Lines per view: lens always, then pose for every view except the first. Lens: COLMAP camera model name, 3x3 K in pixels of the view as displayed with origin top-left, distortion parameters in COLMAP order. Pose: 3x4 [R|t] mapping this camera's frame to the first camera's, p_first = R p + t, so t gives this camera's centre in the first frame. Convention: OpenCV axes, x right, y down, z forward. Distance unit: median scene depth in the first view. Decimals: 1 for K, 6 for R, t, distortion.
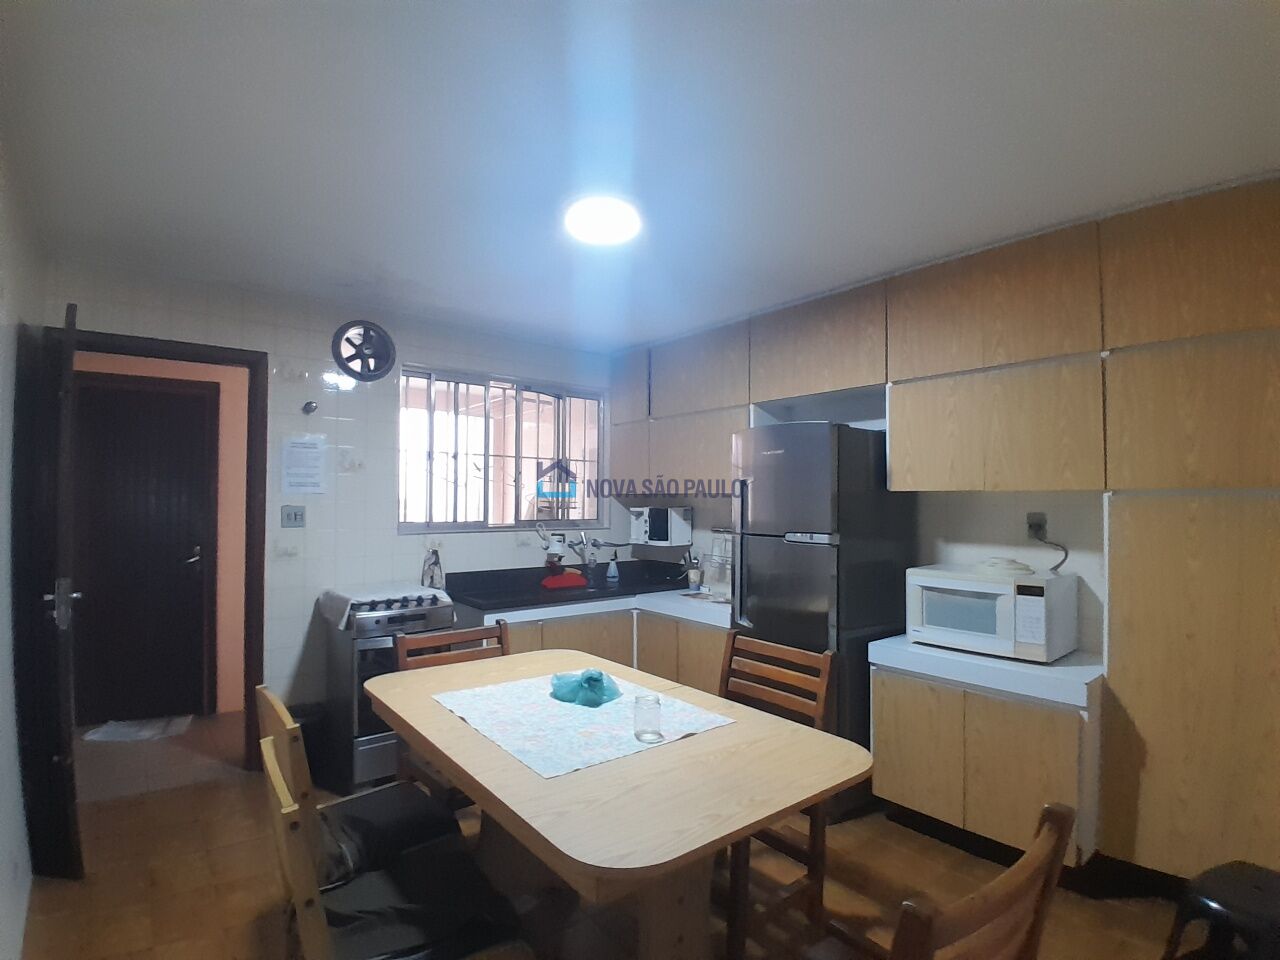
lens RADIAL K [[630.5, 0, 633.2], [0, 630.5, 487.6], [0, 0, 1]] dist [0.004515, -0.045849]
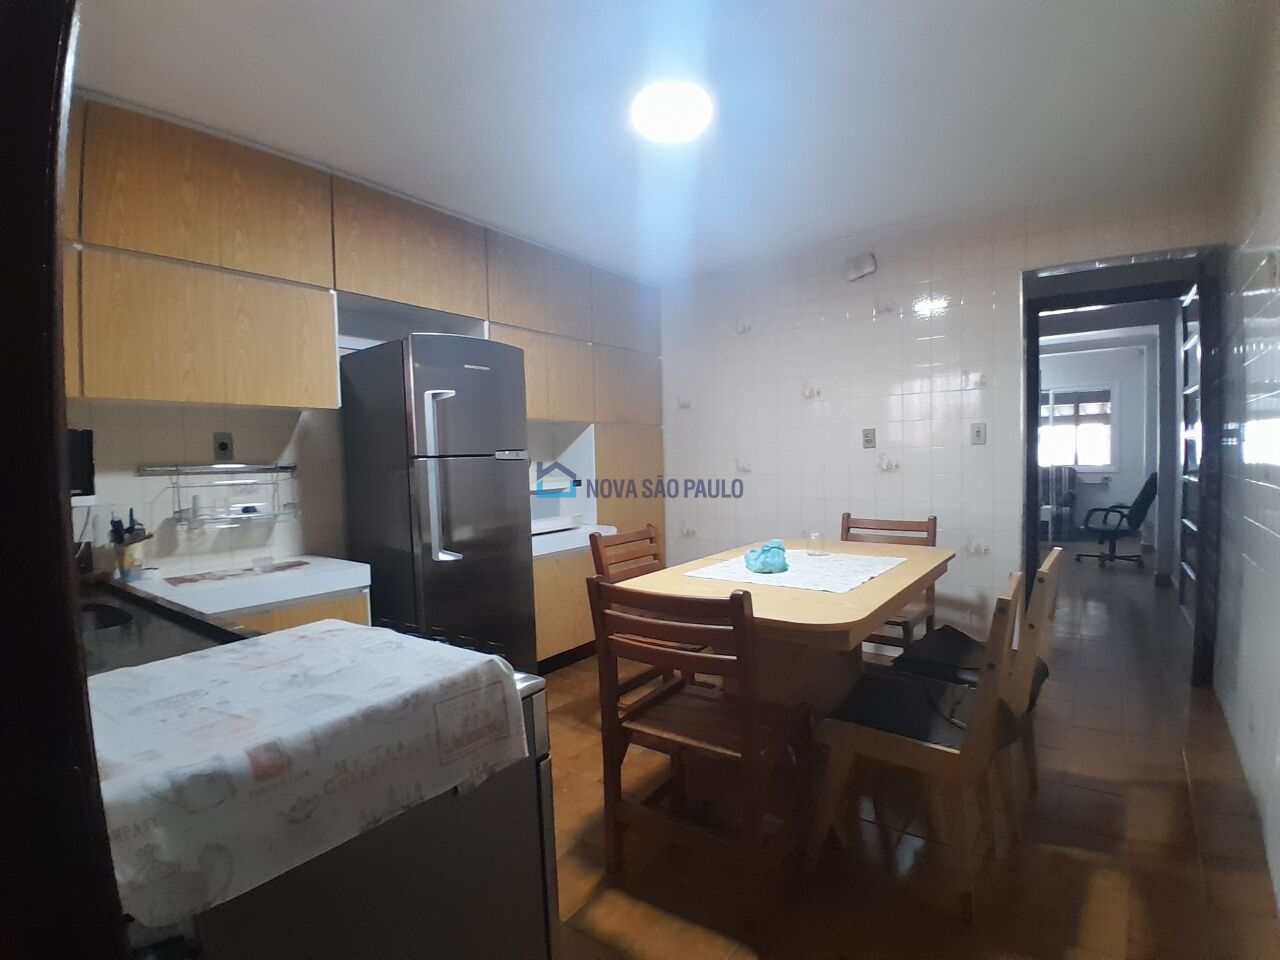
lens RADIAL K [[630.5, 0, 633.2], [0, 630.5, 487.6], [0, 0, 1]] dist [0.004515, -0.045849]
pose [[-0.273103, -0.044850, 0.960939, -0.792817], [0.002215, 0.998881, 0.047251, 0.083519], [-0.961982, 0.015032, -0.272698, 1.078953]]
